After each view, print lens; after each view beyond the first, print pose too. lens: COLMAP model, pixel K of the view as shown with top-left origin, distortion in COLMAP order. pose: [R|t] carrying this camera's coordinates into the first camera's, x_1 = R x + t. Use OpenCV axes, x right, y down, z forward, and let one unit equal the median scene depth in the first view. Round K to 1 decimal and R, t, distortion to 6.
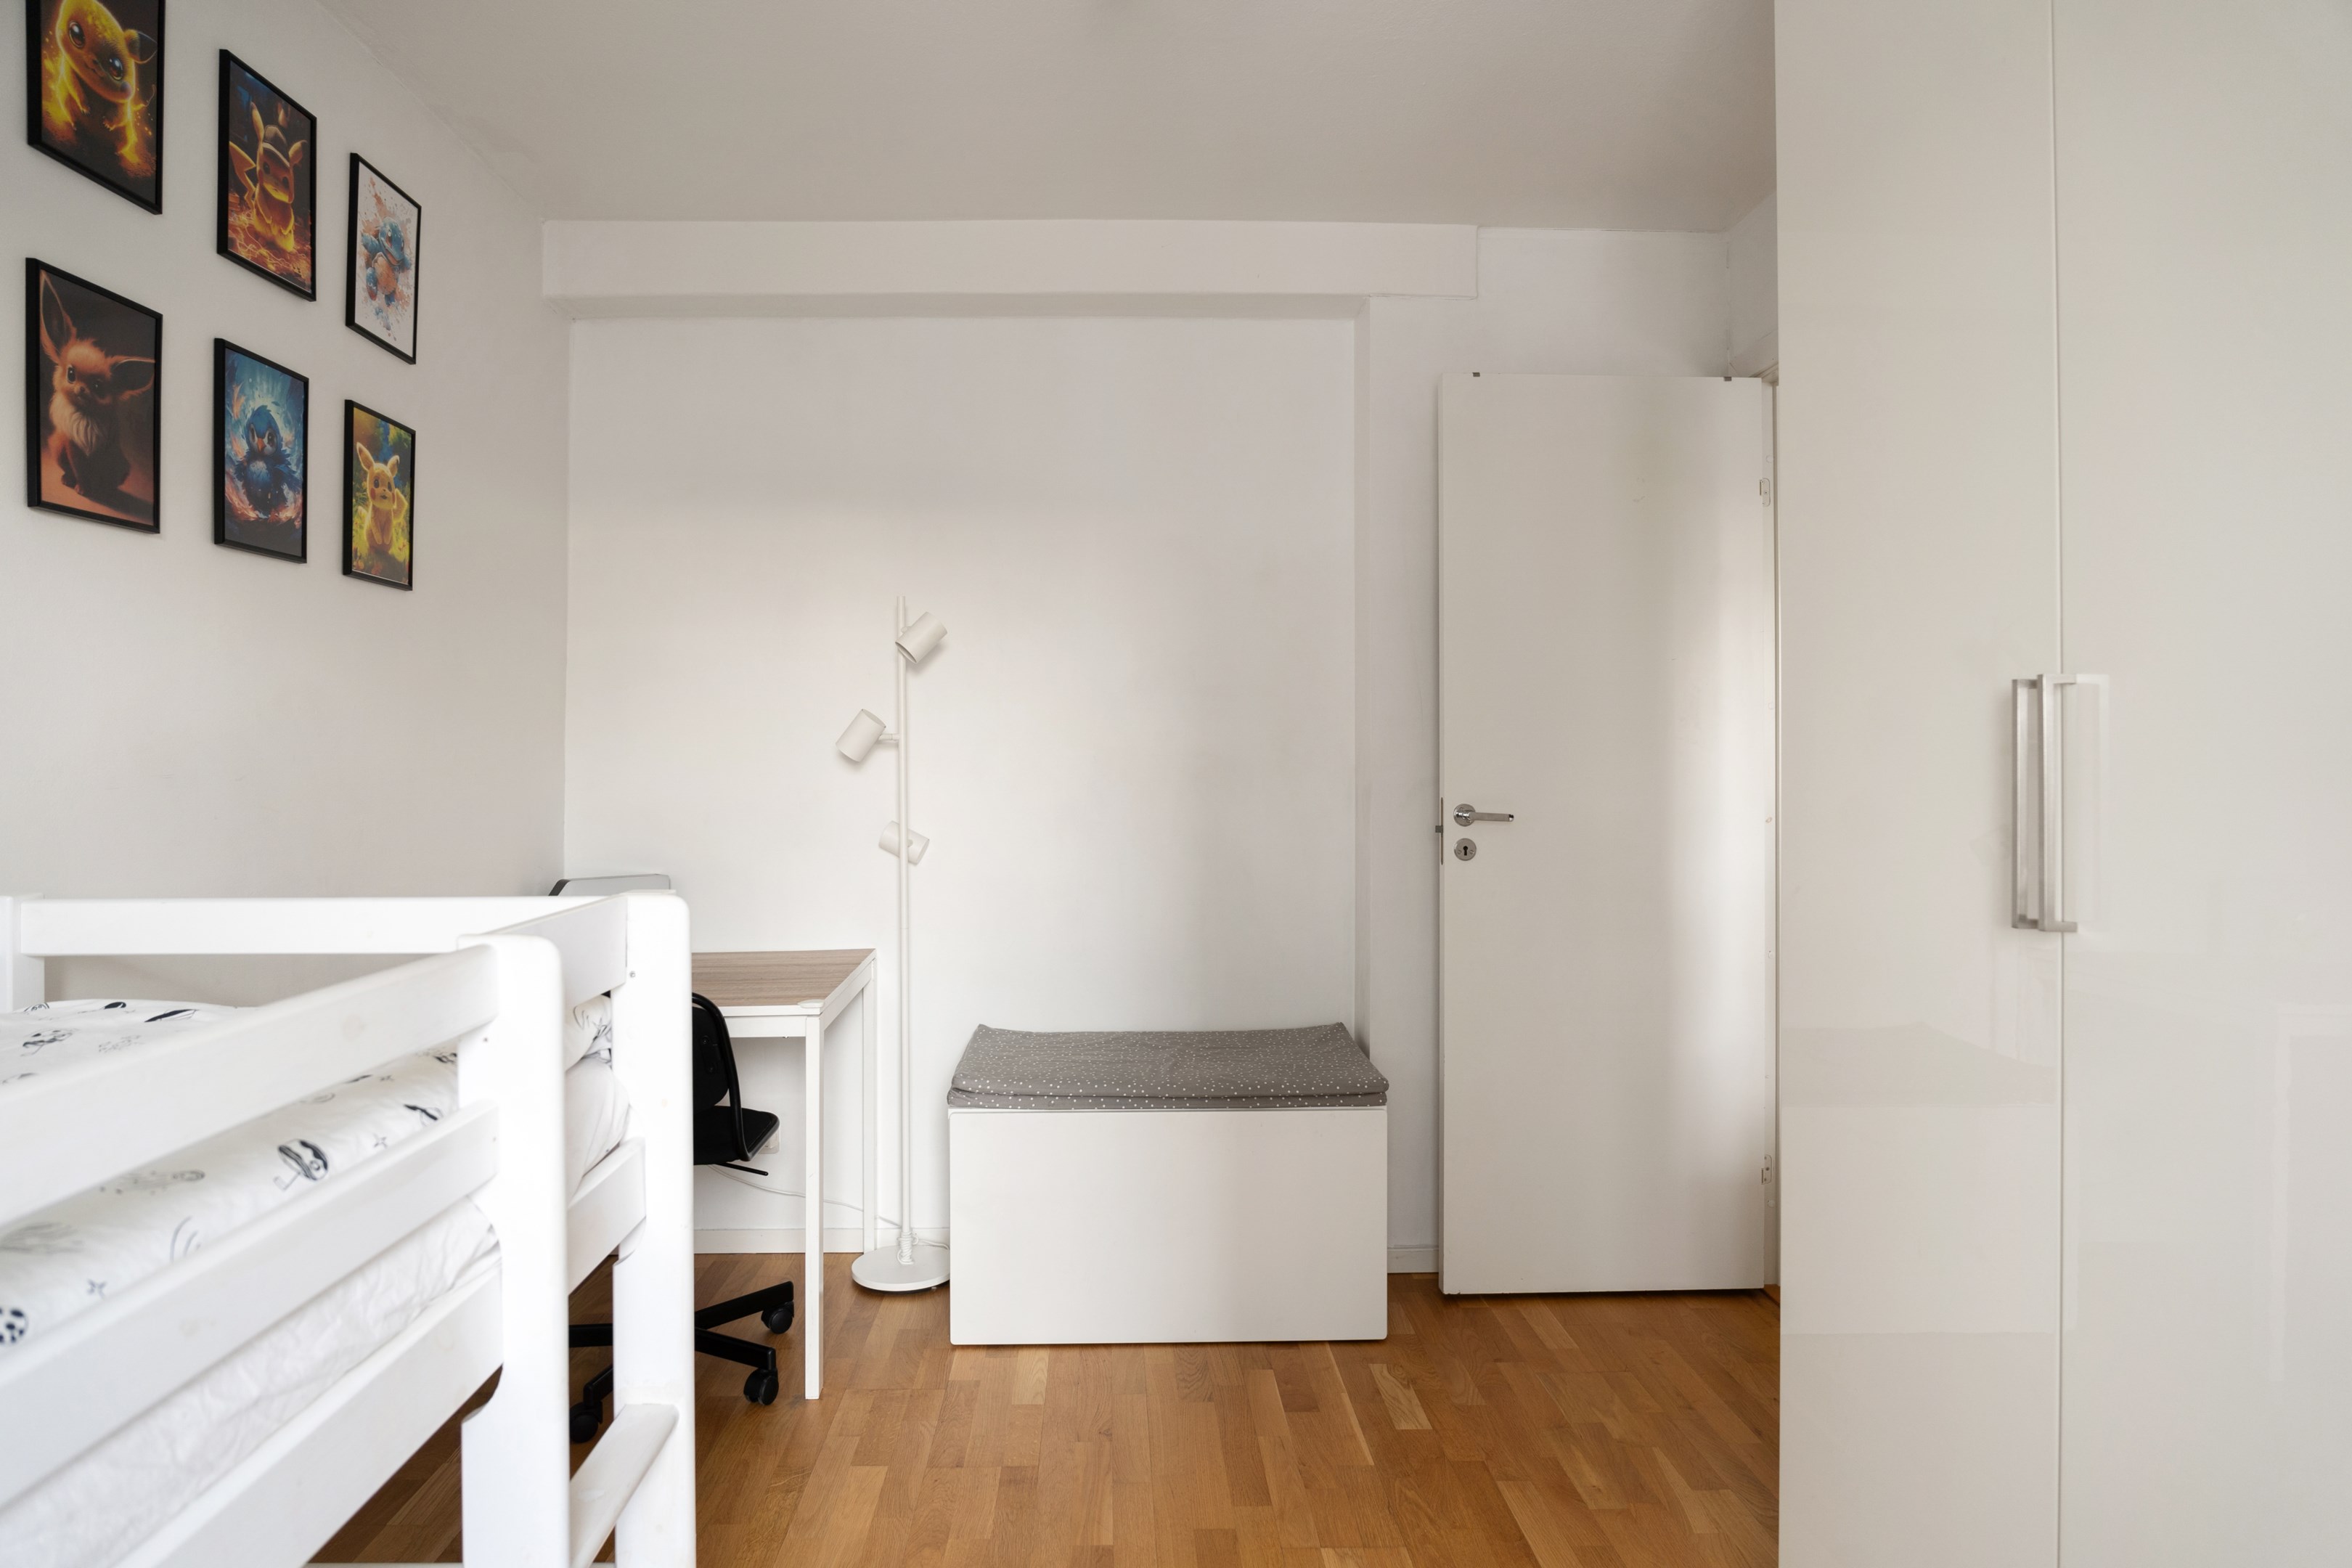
lens RADIAL K [[1317.0, 0, 1125.0], [0, 1317.0, 750.8], [0, 0, 1]] dist [-0.002170, 0.000386]
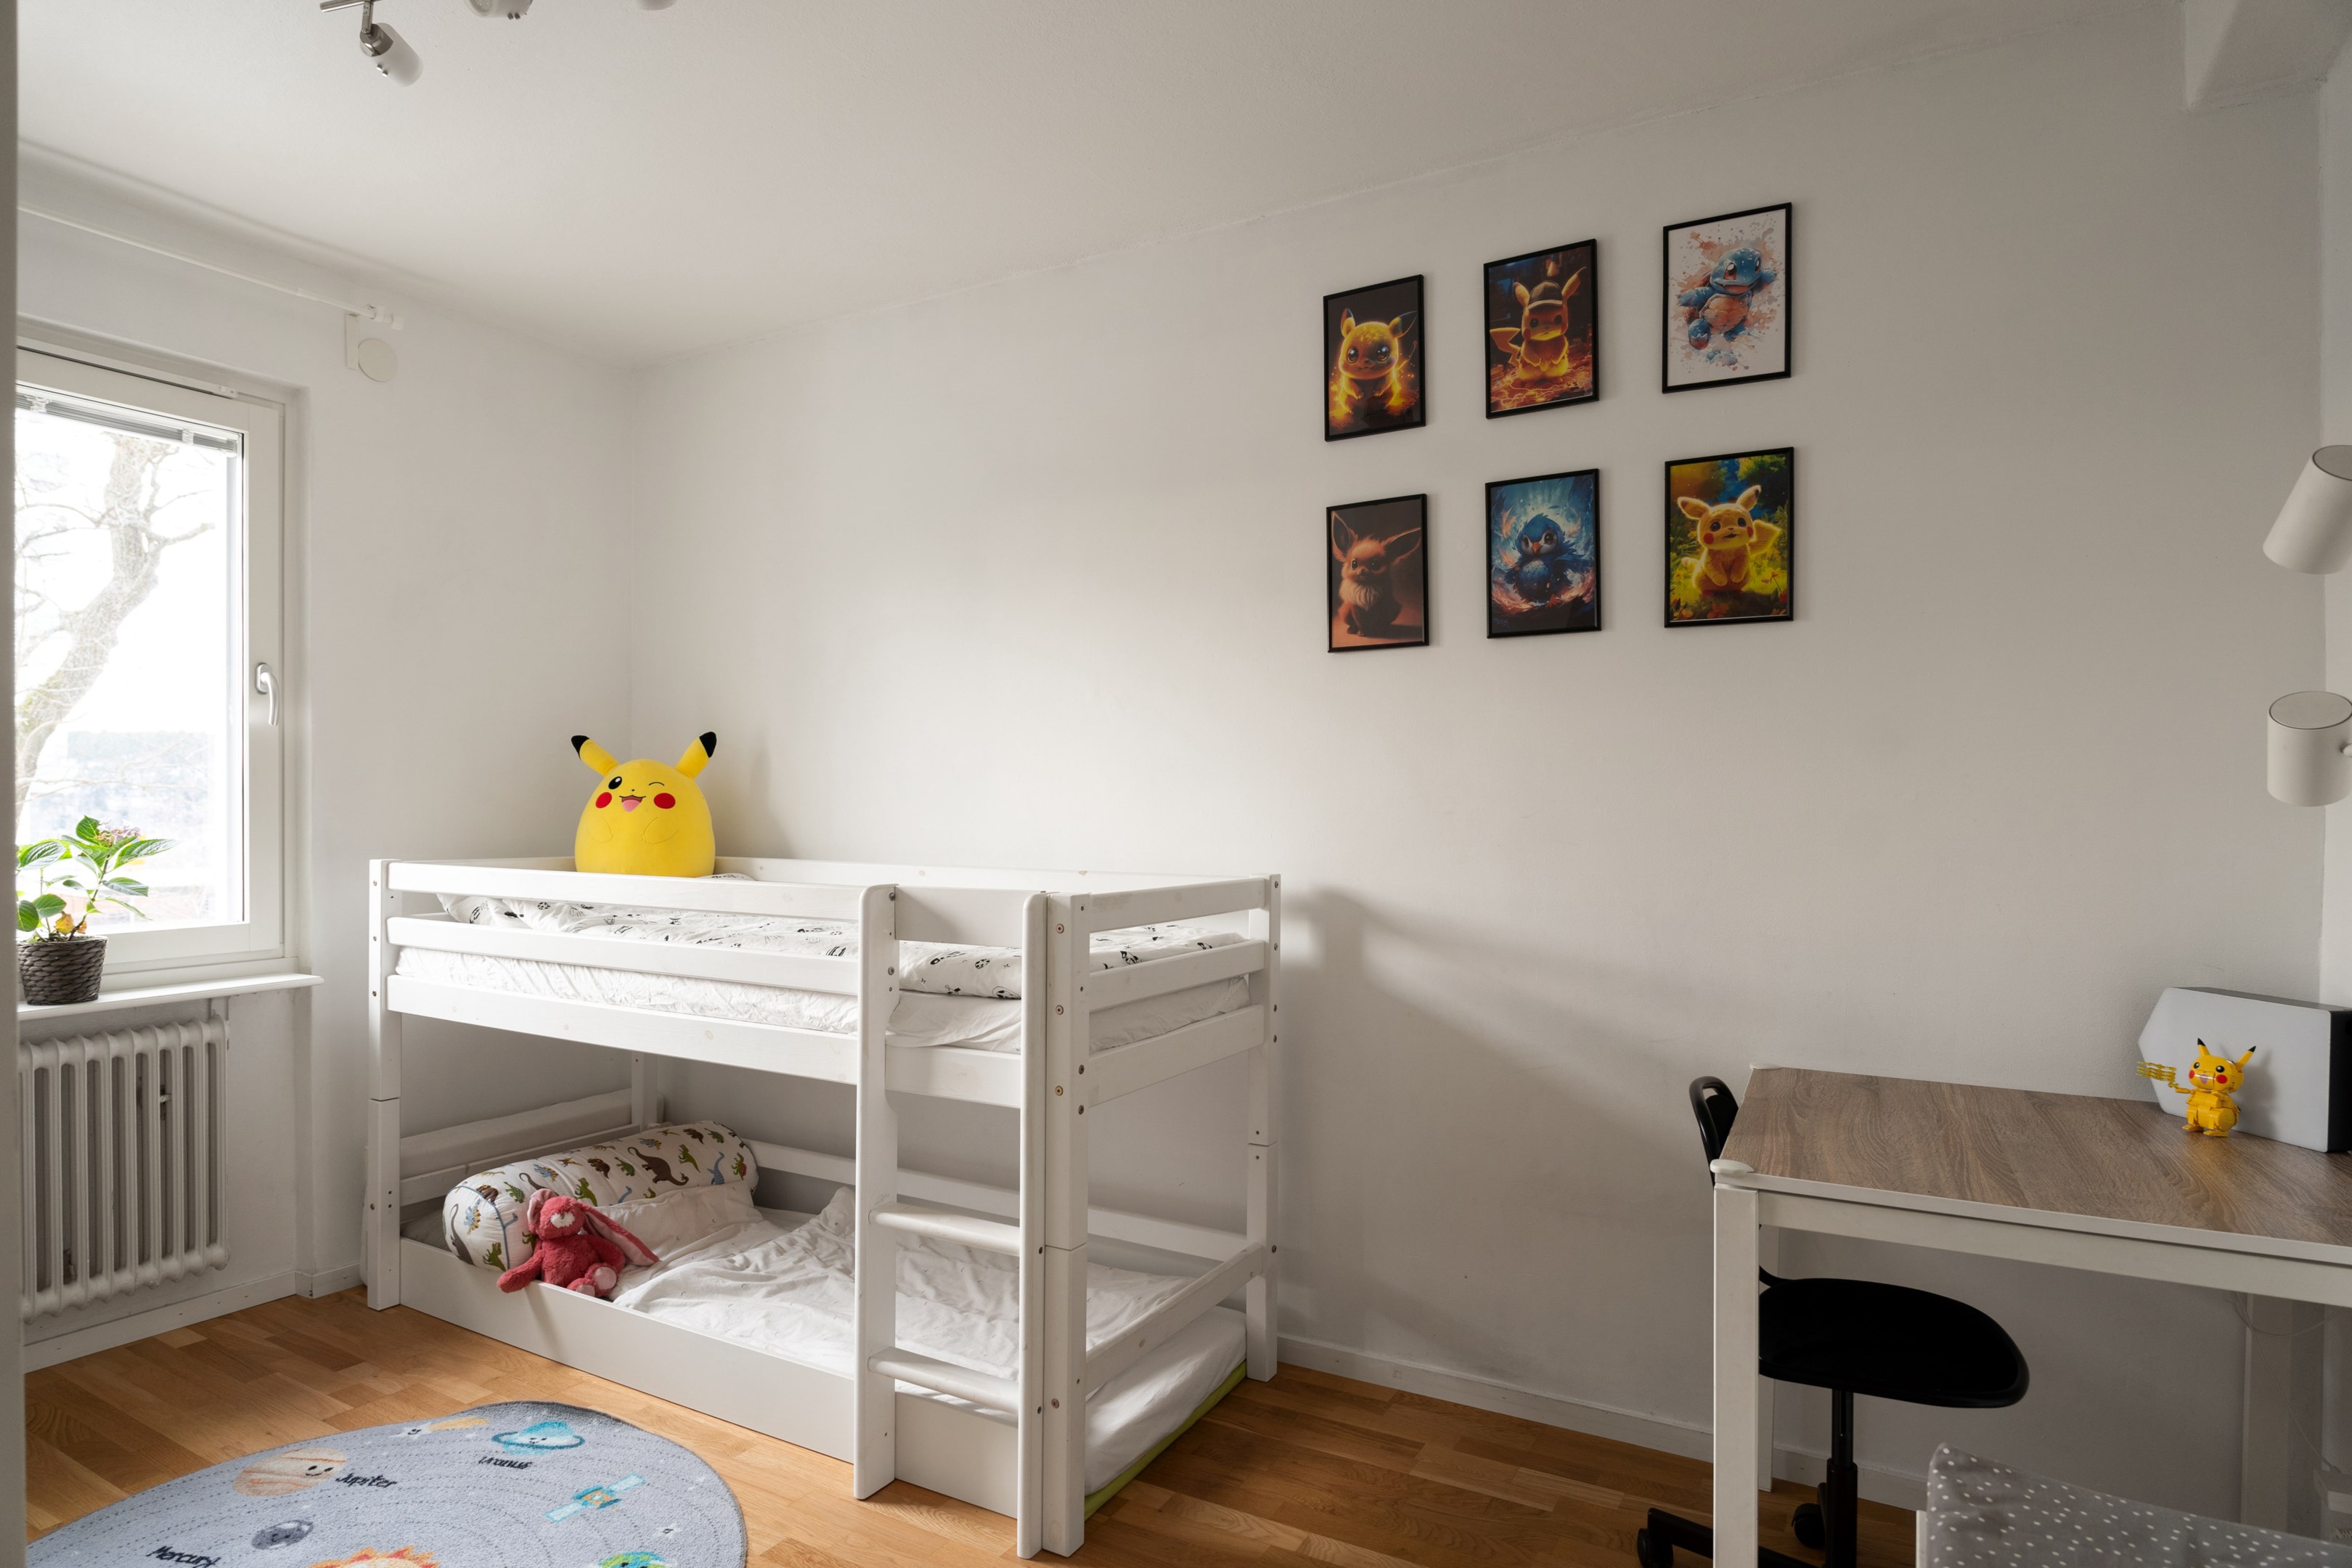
lens RADIAL K [[1283.3, 0, 1161.8], [0, 1283.3, 793.3], [0, 0, 1]] dist [-0.018739, 0.002752]
pose [[-0.511589, -0.002738, -0.859226, 0.556555], [0.005121, 0.999967, -0.006236, 0.004346], [0.859215, -0.007590, -0.511559, 1.310893]]
